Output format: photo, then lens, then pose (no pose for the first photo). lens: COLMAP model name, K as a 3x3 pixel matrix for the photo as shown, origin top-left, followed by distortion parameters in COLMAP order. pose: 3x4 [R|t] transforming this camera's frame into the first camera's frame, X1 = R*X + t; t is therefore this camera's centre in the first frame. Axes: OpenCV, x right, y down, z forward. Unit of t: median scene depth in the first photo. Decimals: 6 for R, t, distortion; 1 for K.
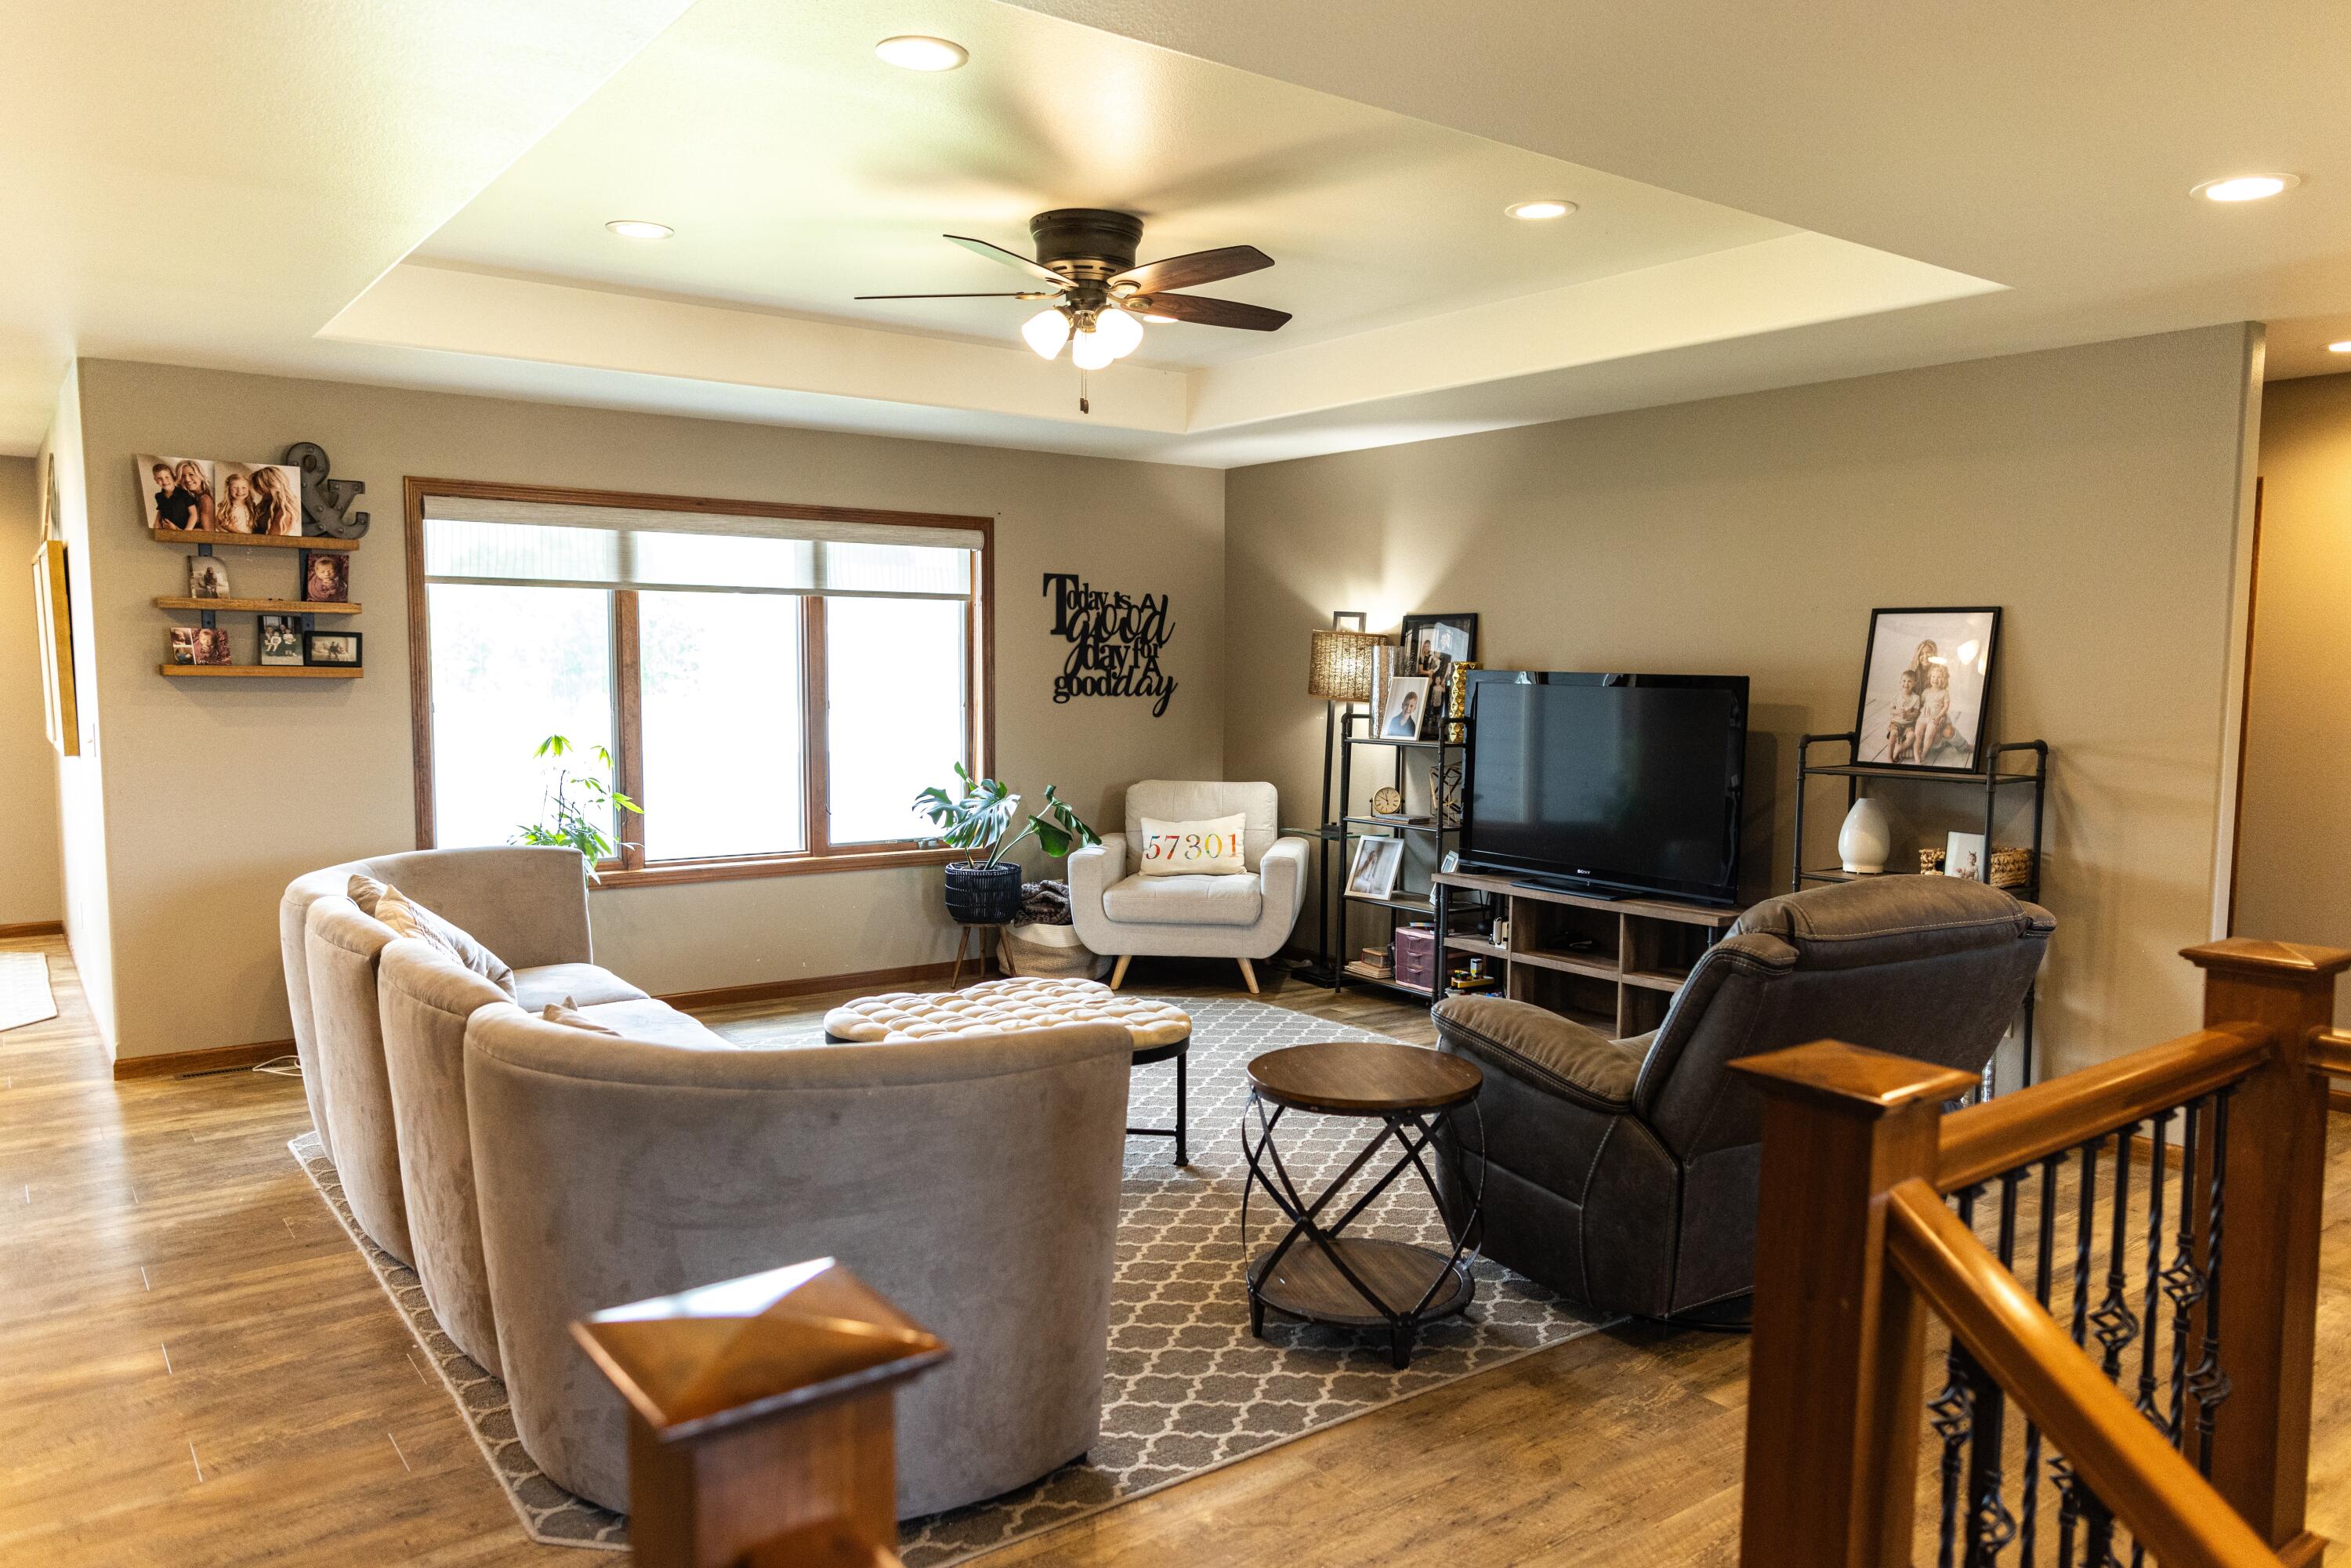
lens RADIAL K [[1620.5, 0, 1209.6], [0, 1620.5, 815.2], [0, 0, 1]] dist [-0.001995, 0.001026]
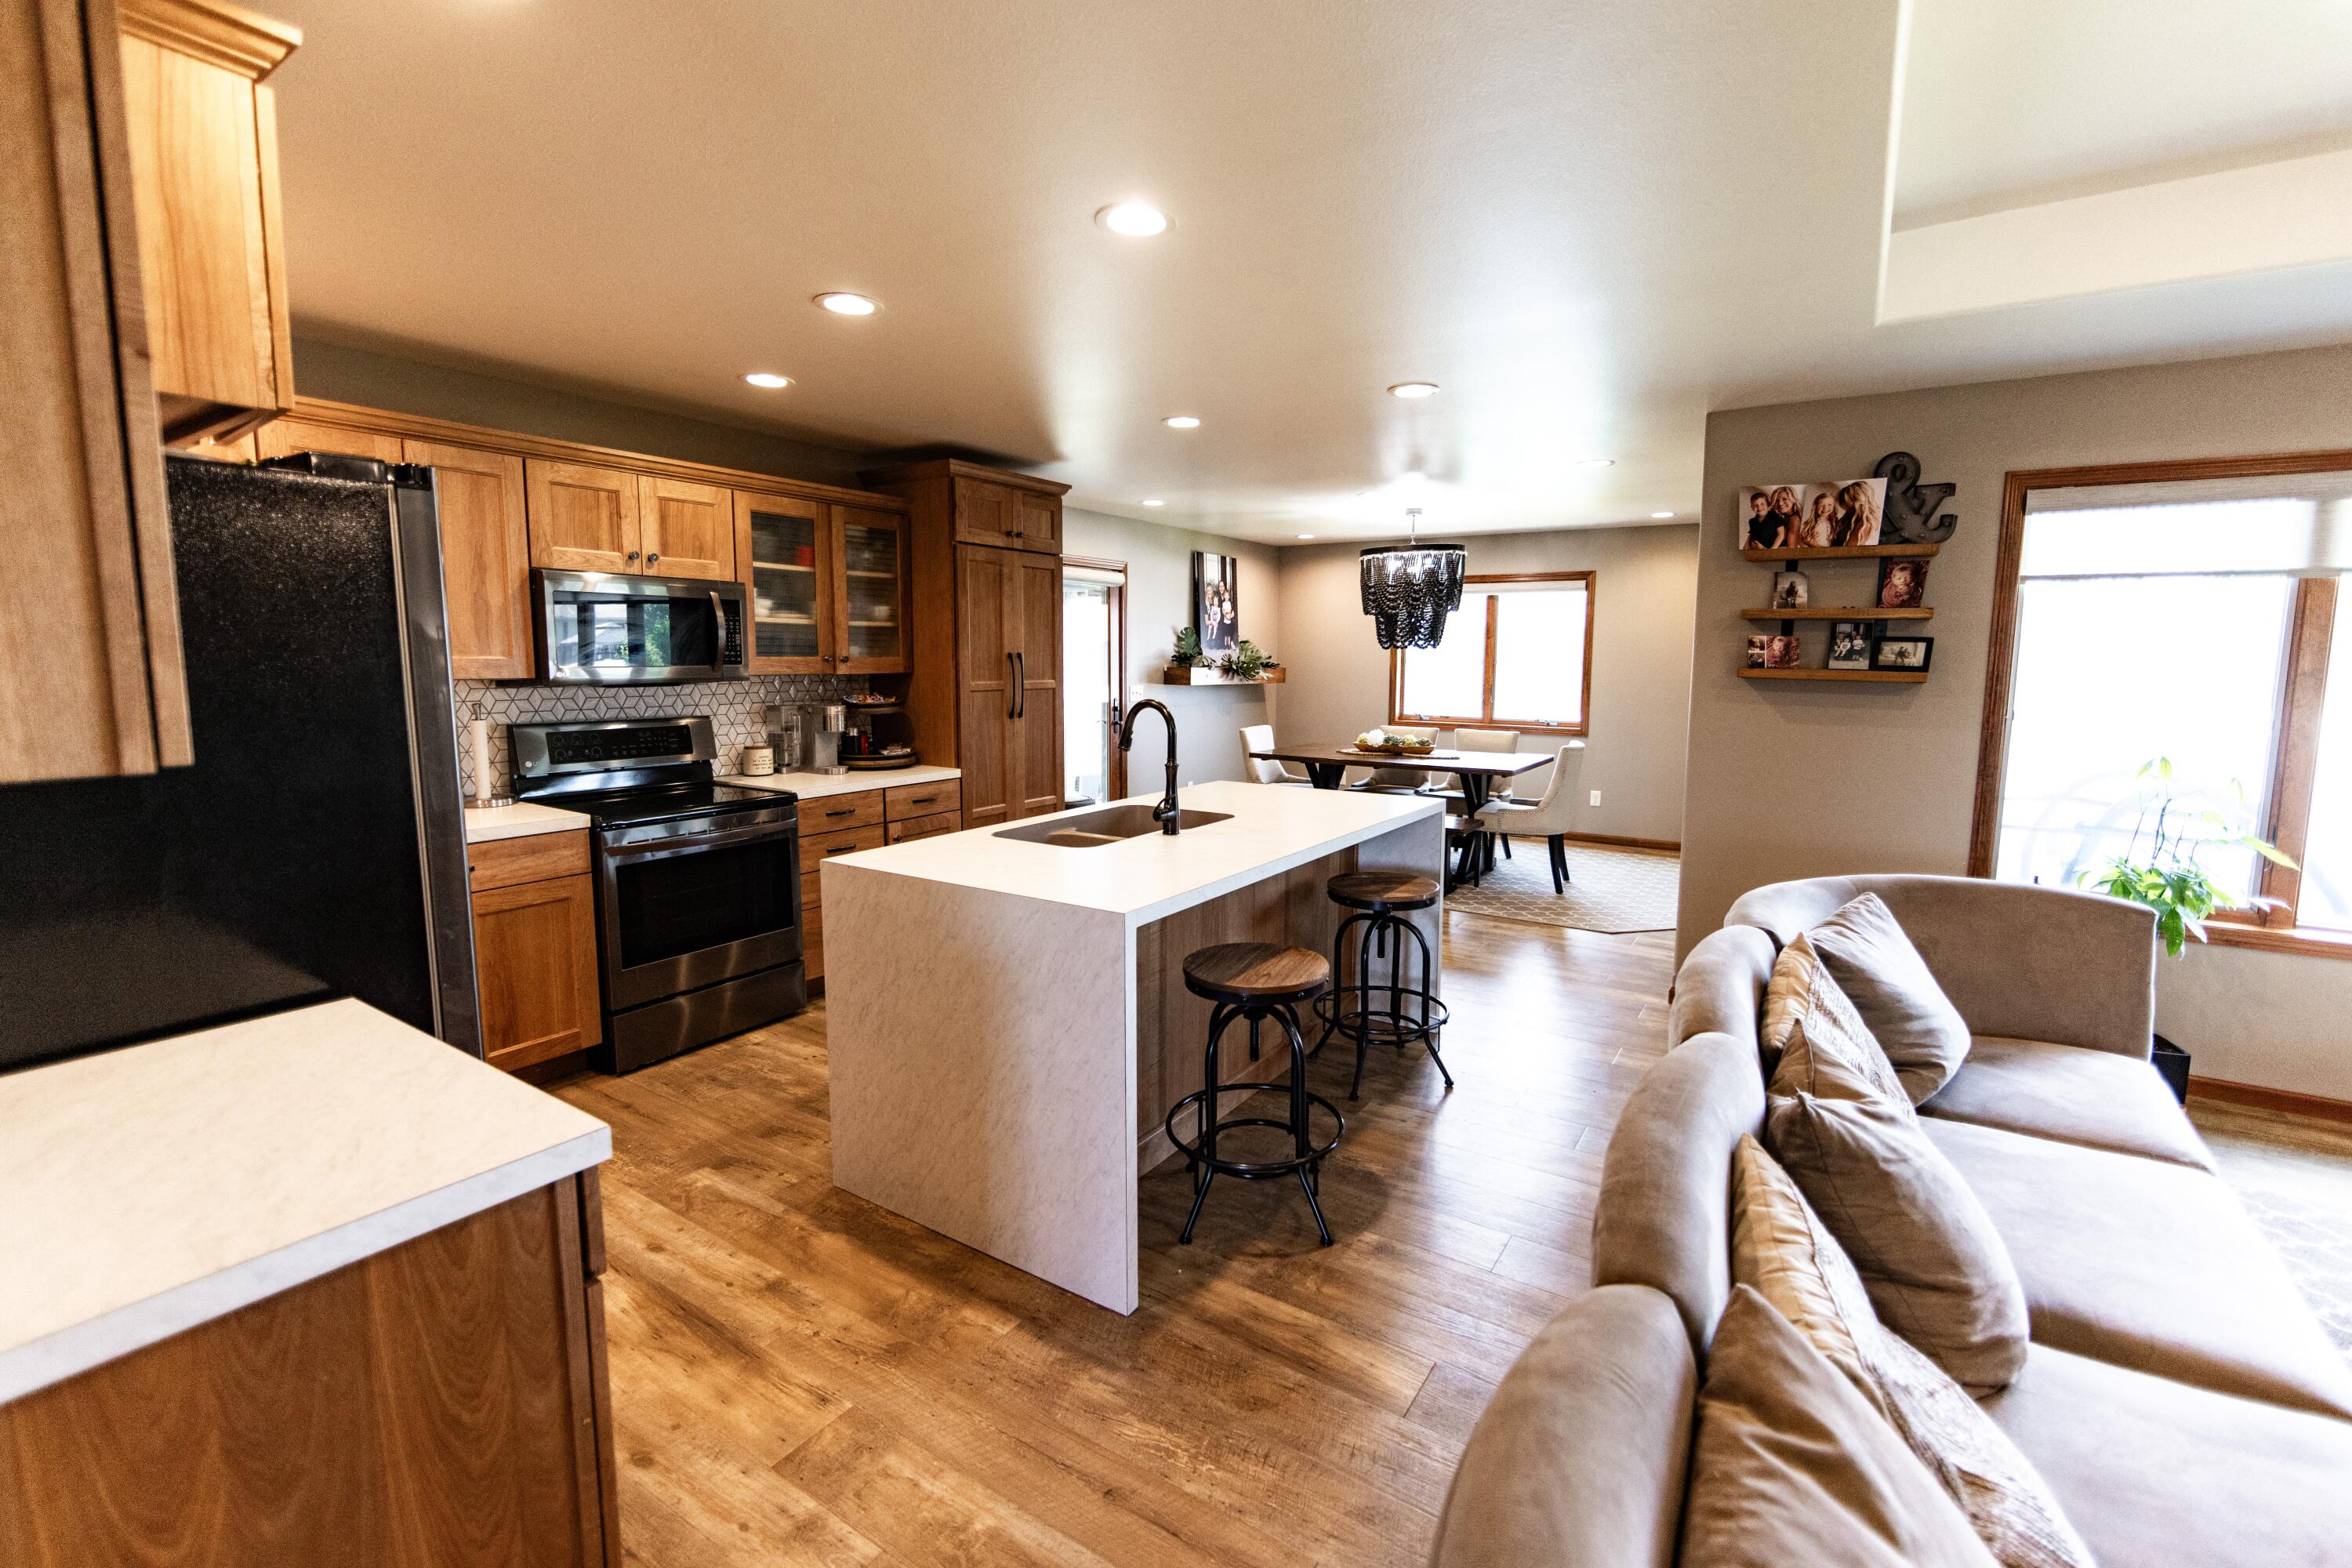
lens RADIAL K [[997.5, 0, 1206.7], [0, 997.5, 761.2], [0, 0, 1]] dist [-0.004583, -0.000582]
pose [[0.345199, 0.094961, -0.933713, -0.087339], [-0.094410, 0.993335, 0.066121, -0.031061], [0.933769, 0.065327, 0.351864, 0.327954]]
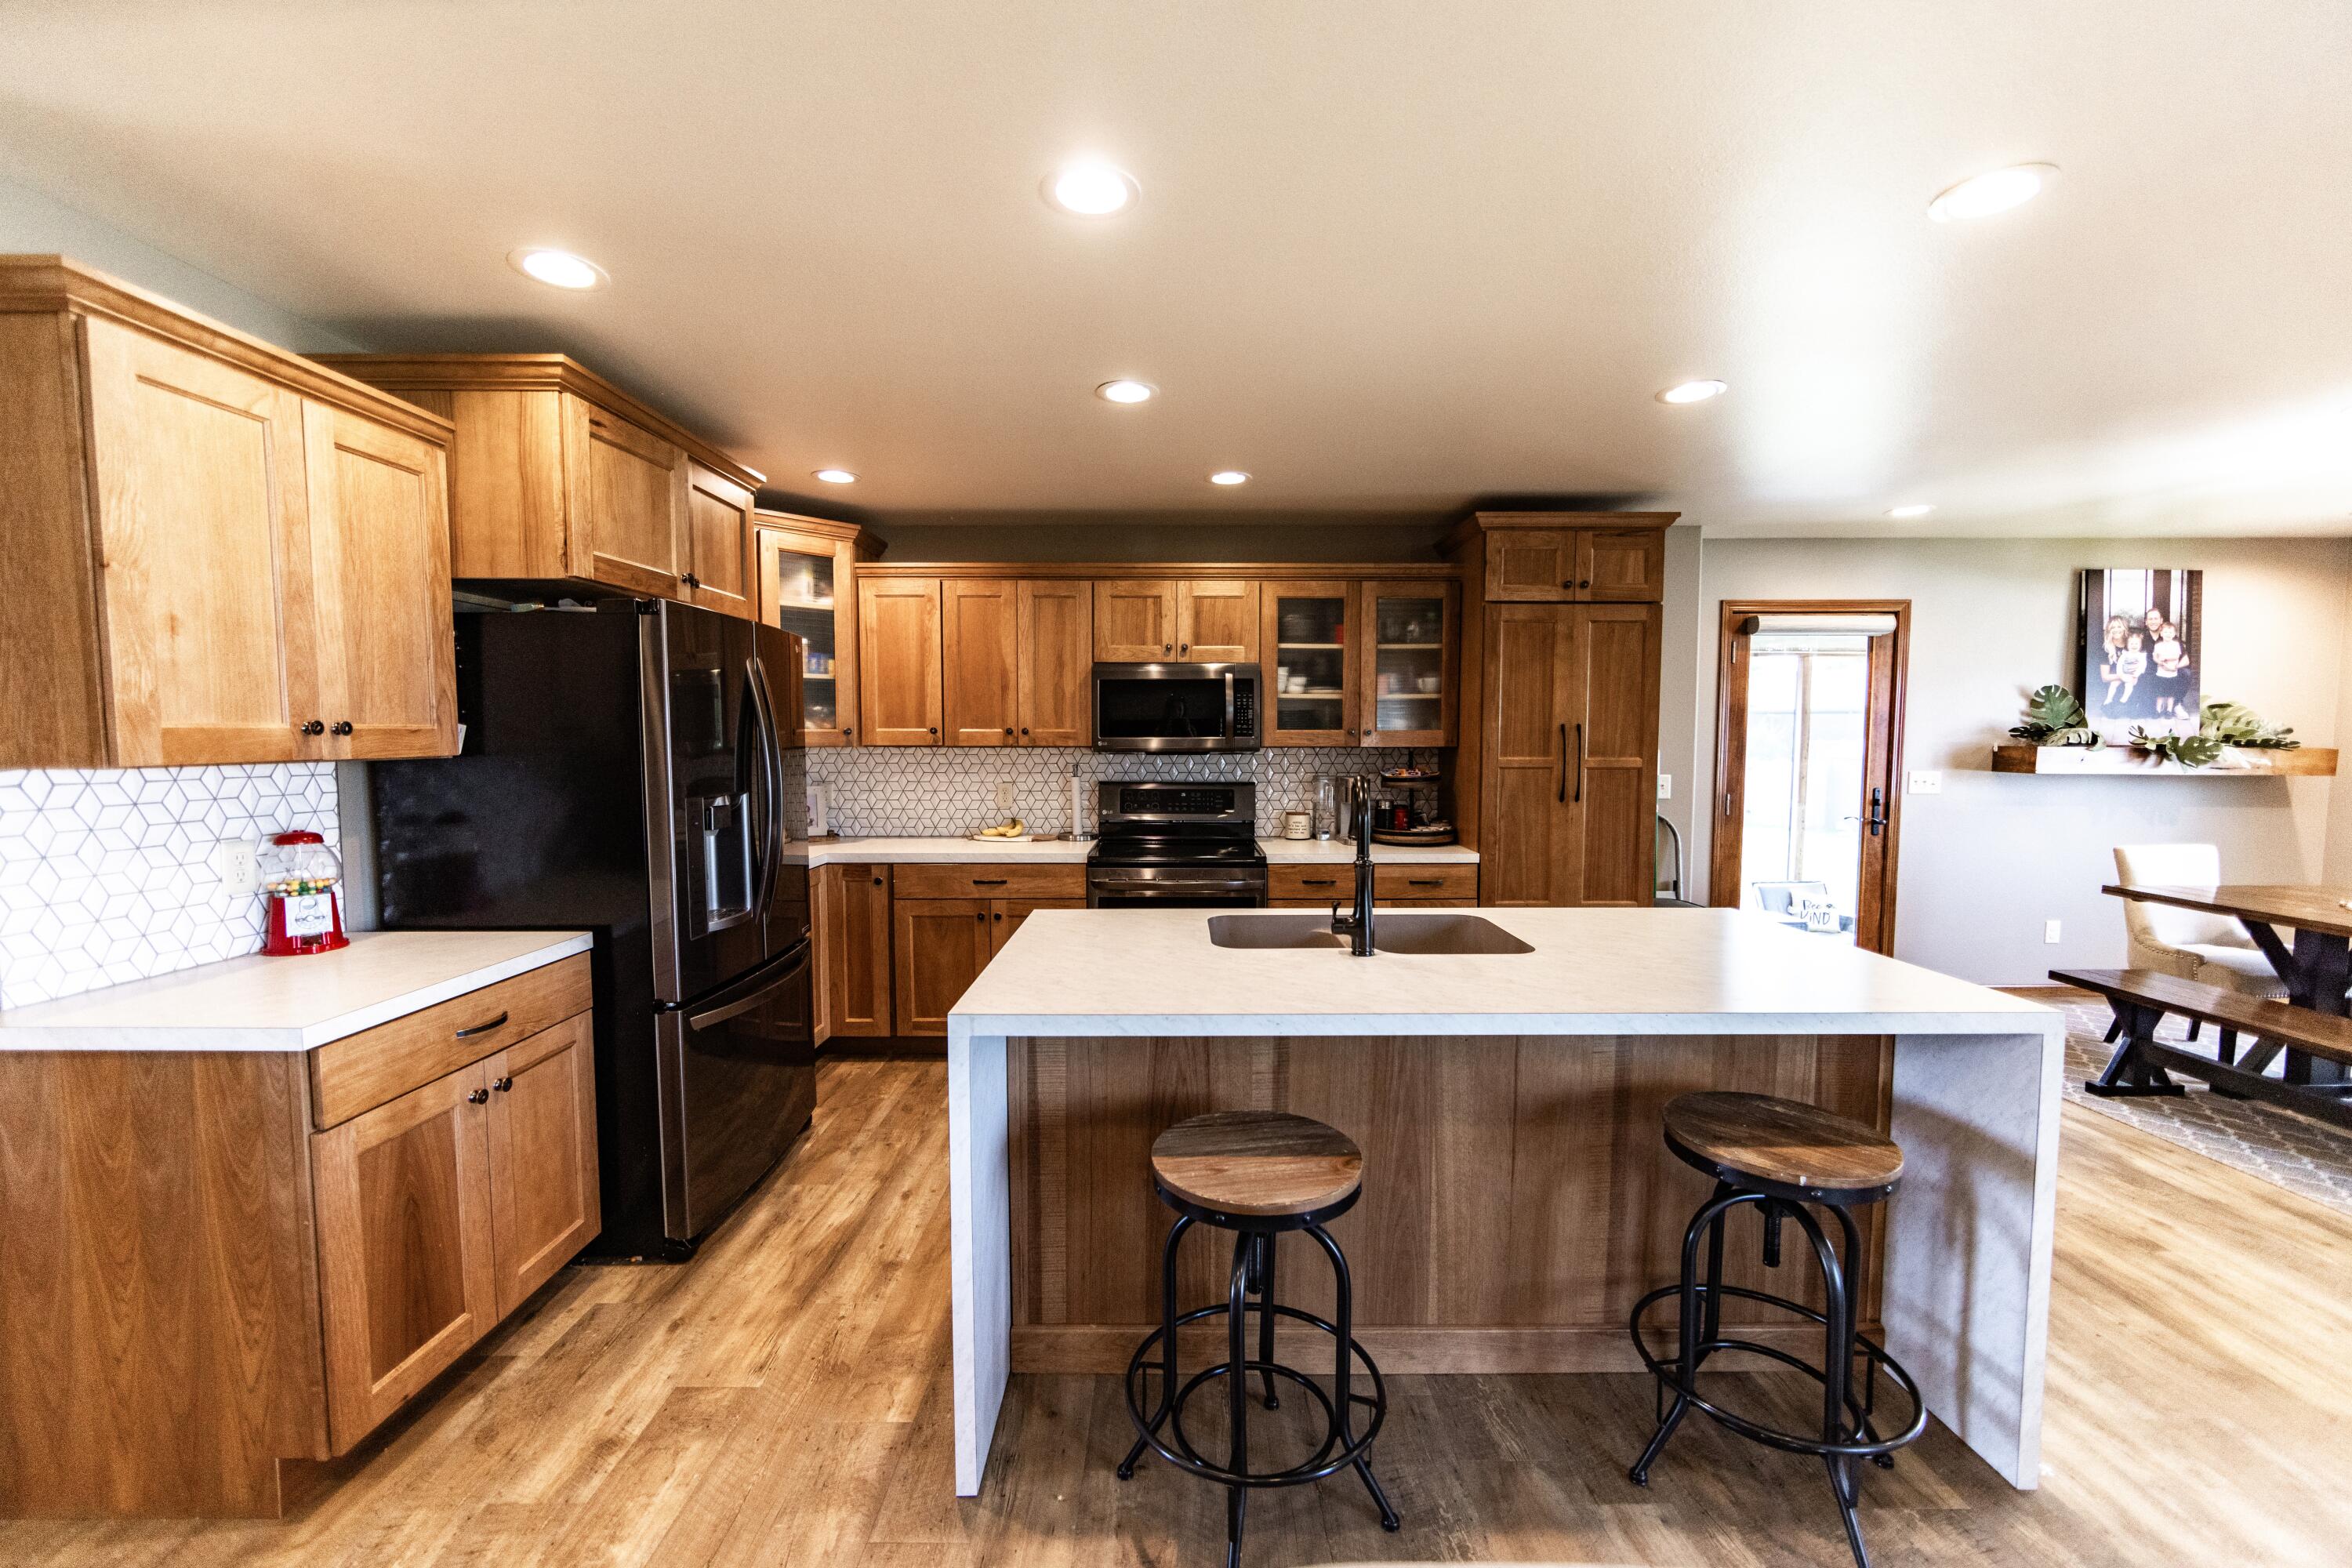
lens RADIAL K [[921.7, 0, 1168.8], [0, 921.7, 792.3], [0, 0, 1]] dist [-0.005544, 0.000330]
pose [[-0.601007, 0.043272, -0.798072, -0.226441], [-0.081188, 0.990063, 0.114823, -0.052713], [0.795110, 0.133803, -0.591521, 0.605207]]
